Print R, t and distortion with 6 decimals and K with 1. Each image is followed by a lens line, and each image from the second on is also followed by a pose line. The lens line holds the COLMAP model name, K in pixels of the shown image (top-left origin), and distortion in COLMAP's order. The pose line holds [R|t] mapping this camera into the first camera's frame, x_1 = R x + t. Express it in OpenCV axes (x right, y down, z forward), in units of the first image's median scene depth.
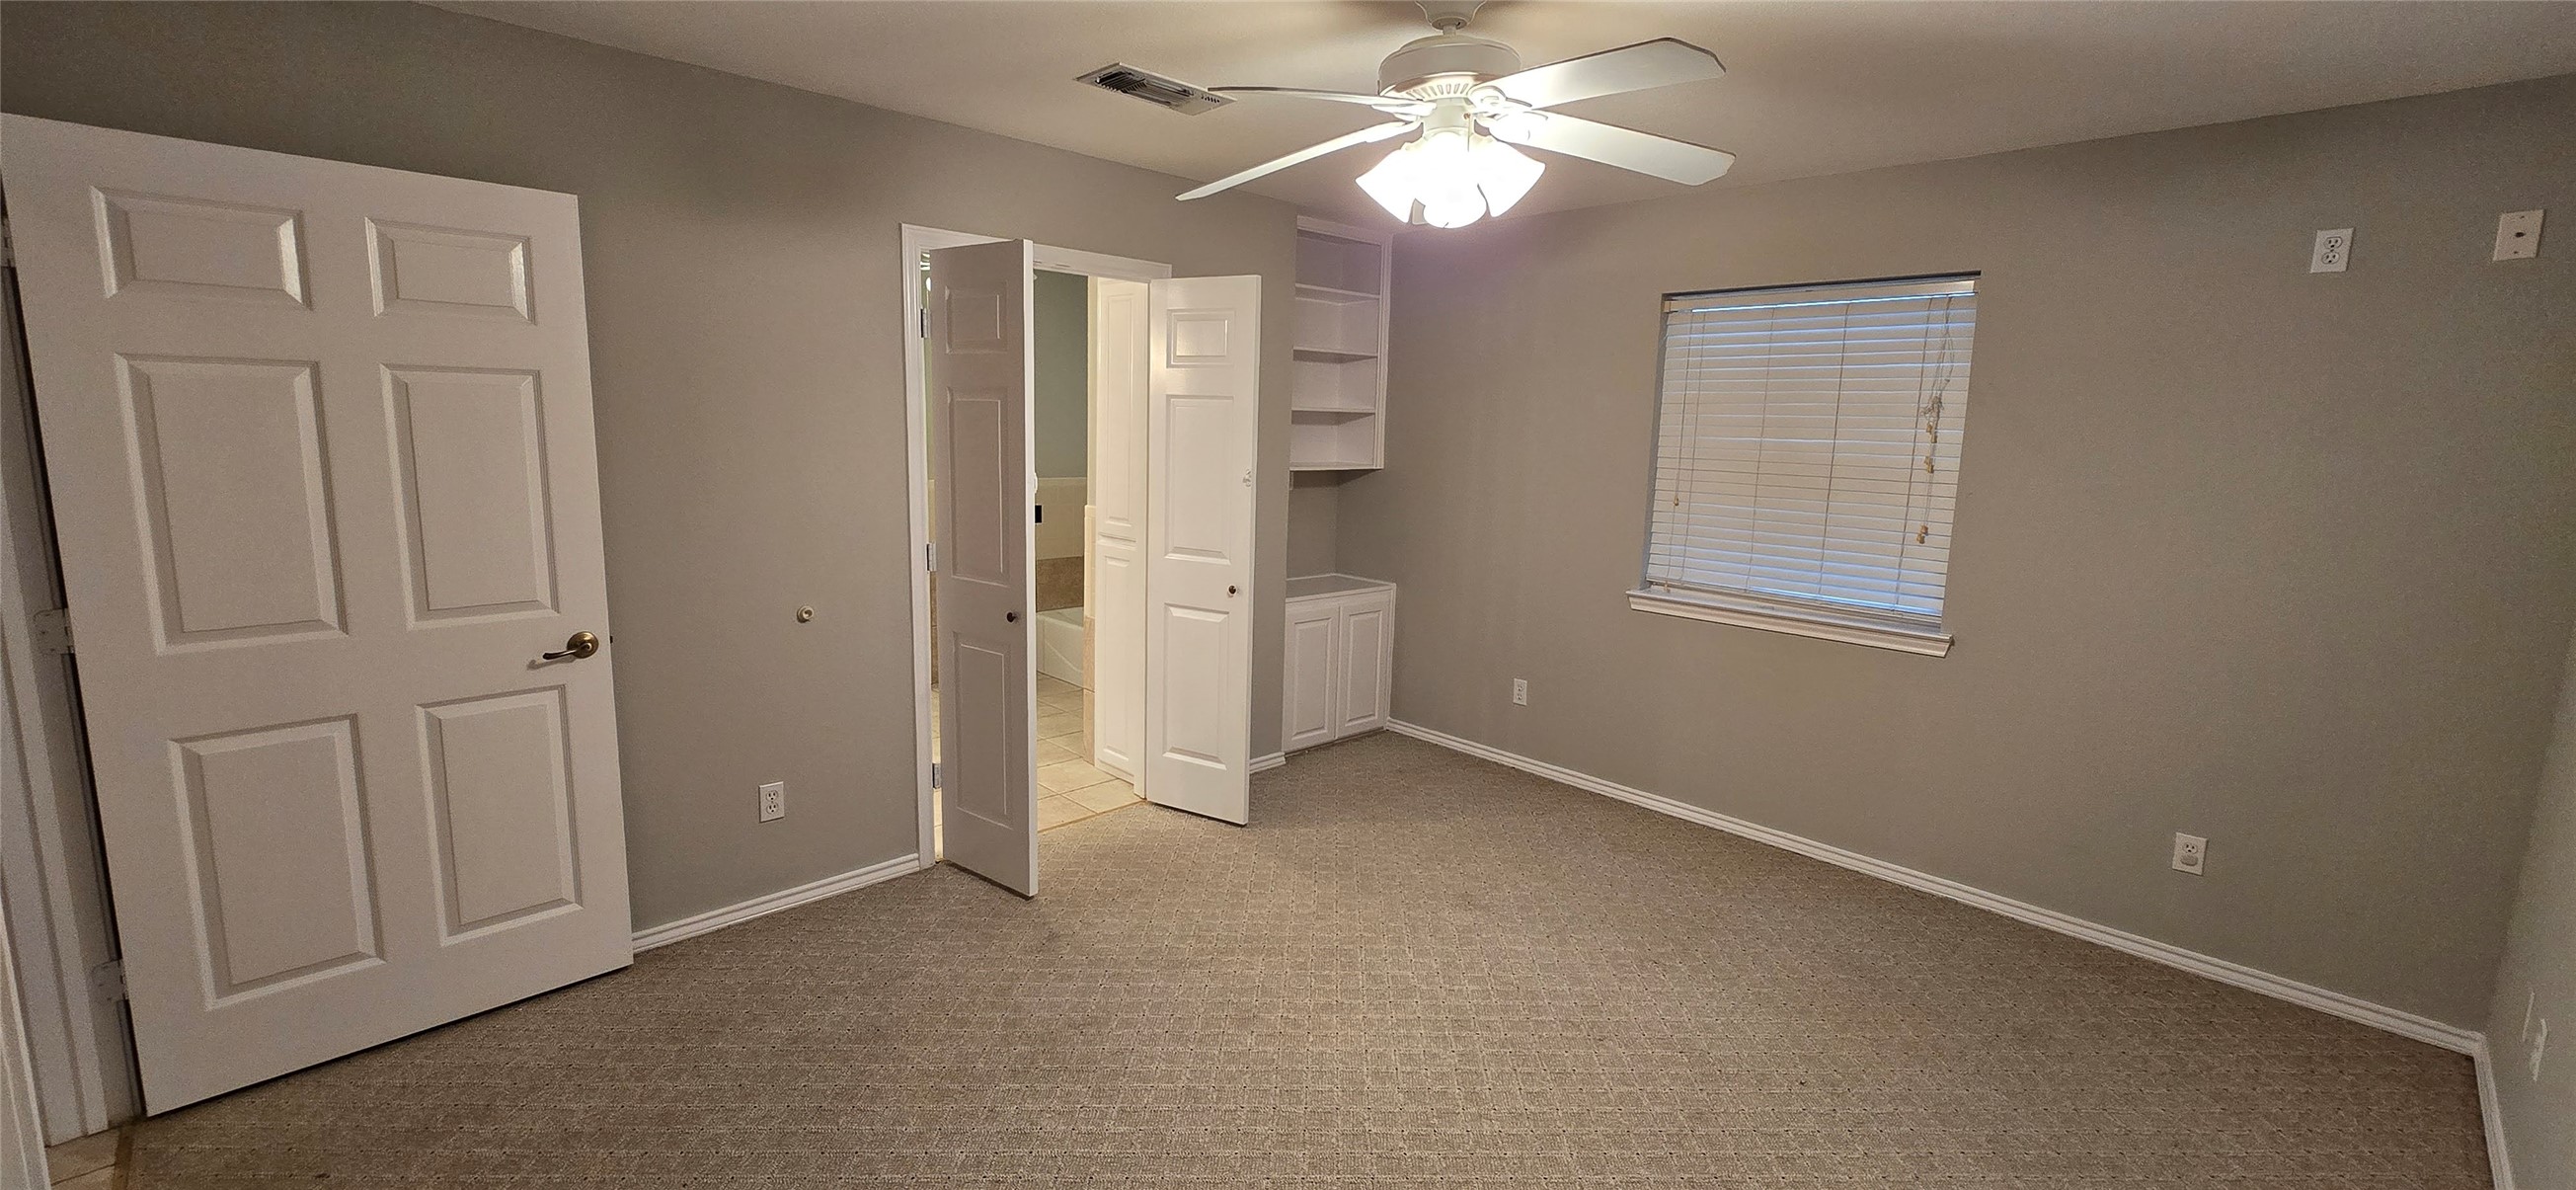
lens RADIAL K [[1054.3, 0, 1296.6], [0, 1054.3, 588.7], [0, 0, 1]] dist [-0.001052, -0.000918]
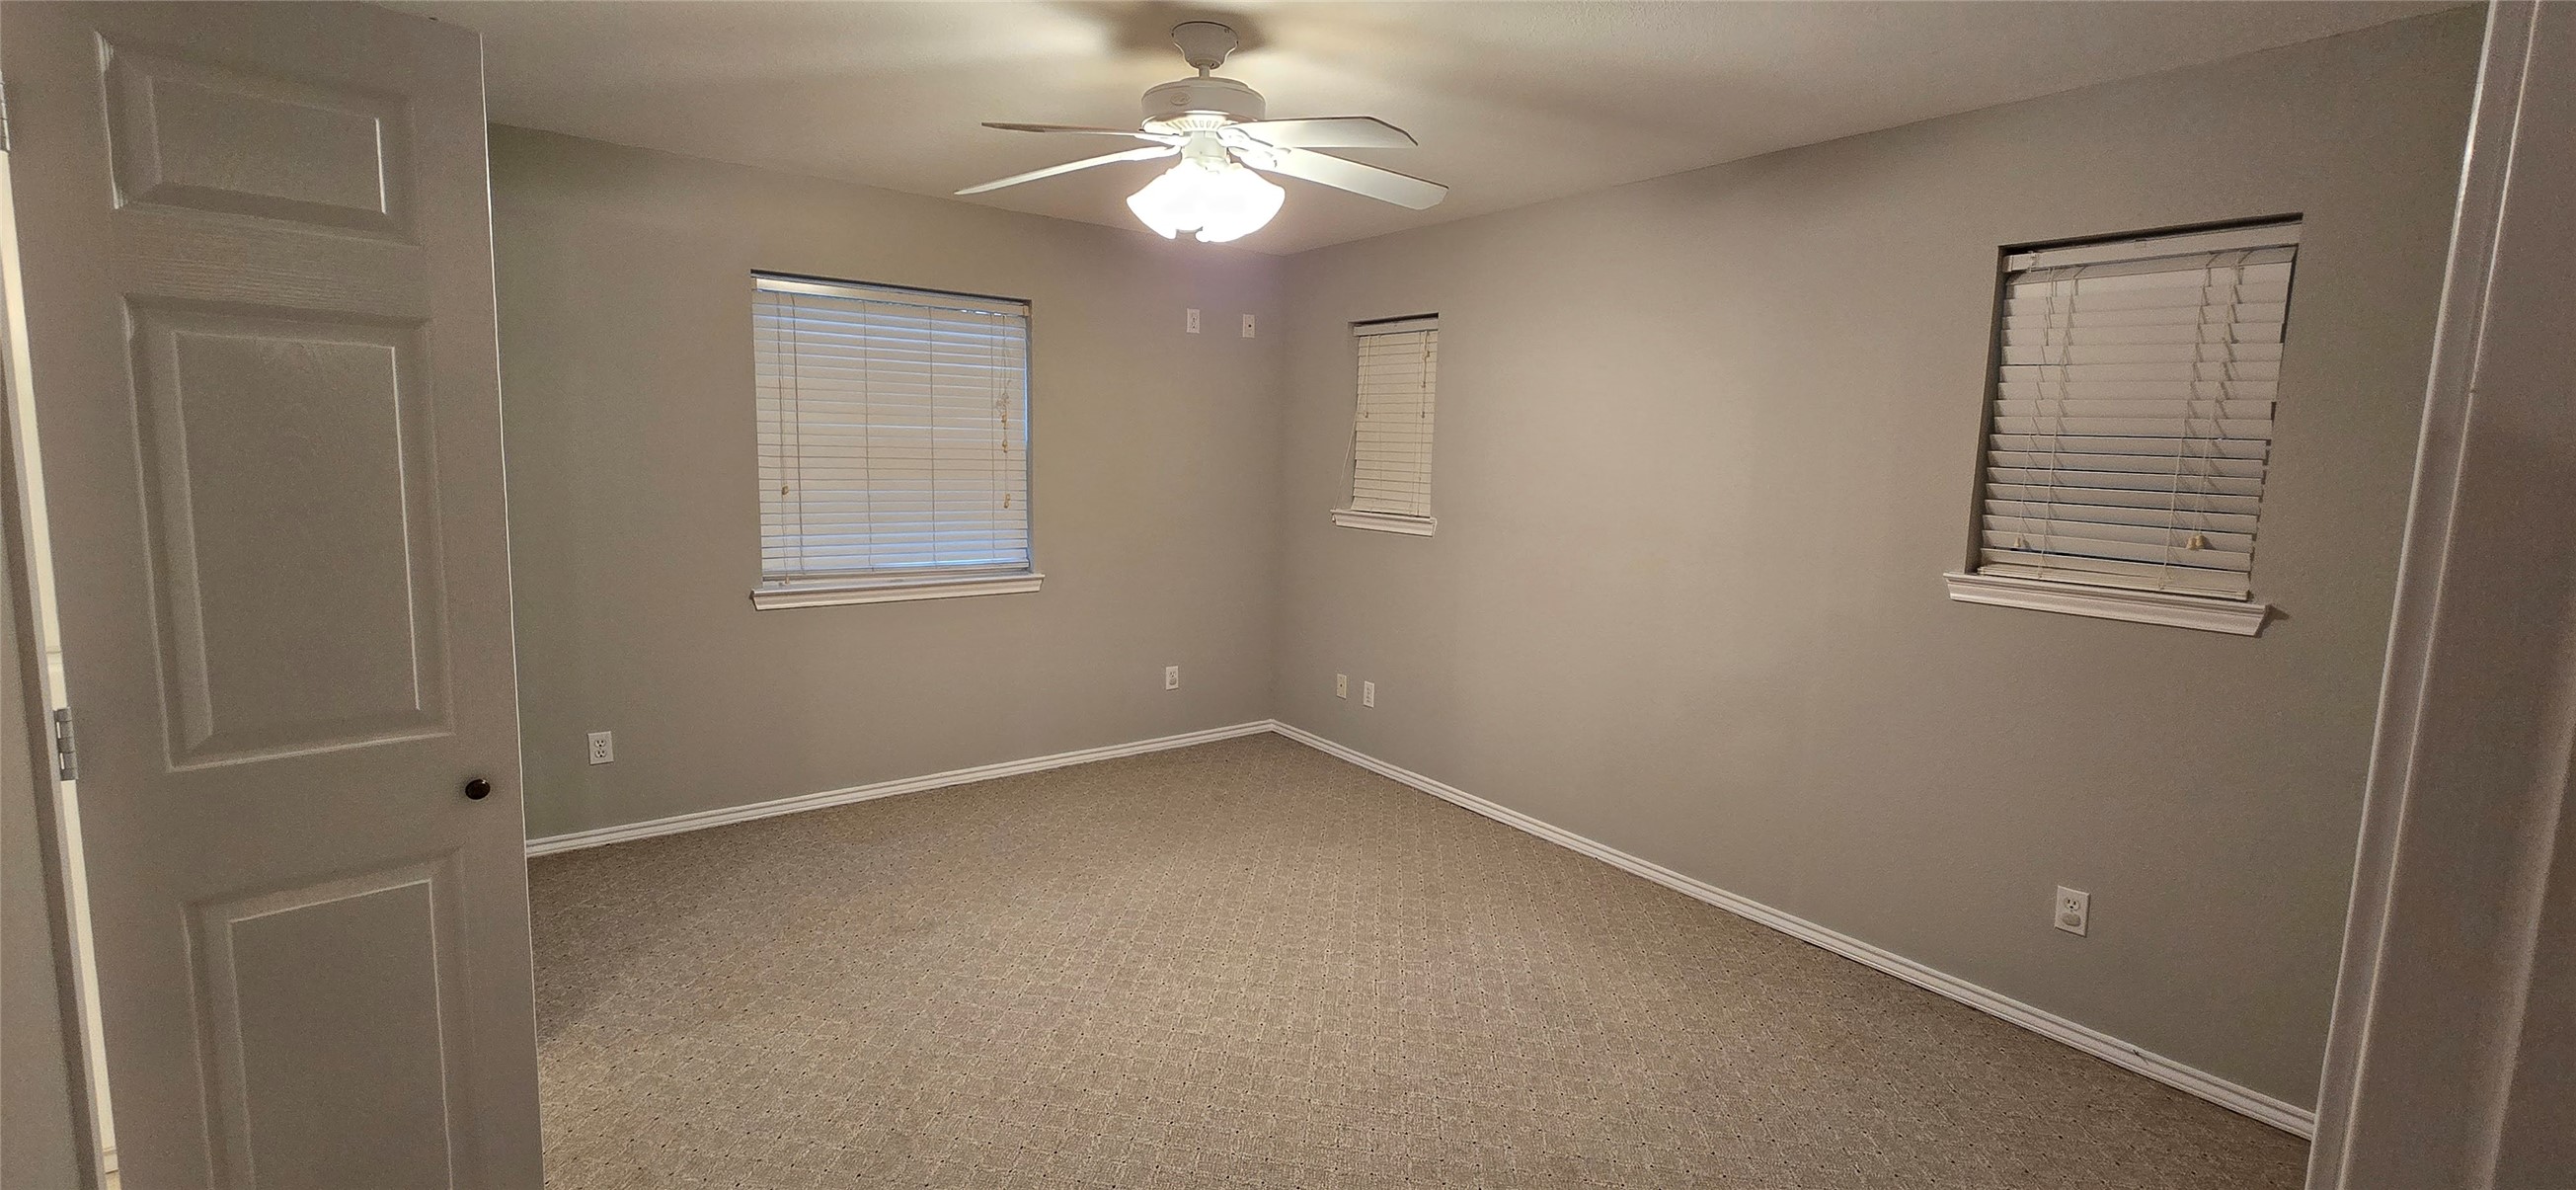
lens RADIAL K [[1054.3, 0, 1300.0], [0, 1054.3, 586.7], [0, 0, 1]] dist [-0.001052, -0.000918]
pose [[0.120317, -0.153680, 0.980768, -0.634799], [0.131026, 0.981761, 0.137762, -0.078889], [-0.984051, 0.111931, 0.138258, 0.485664]]
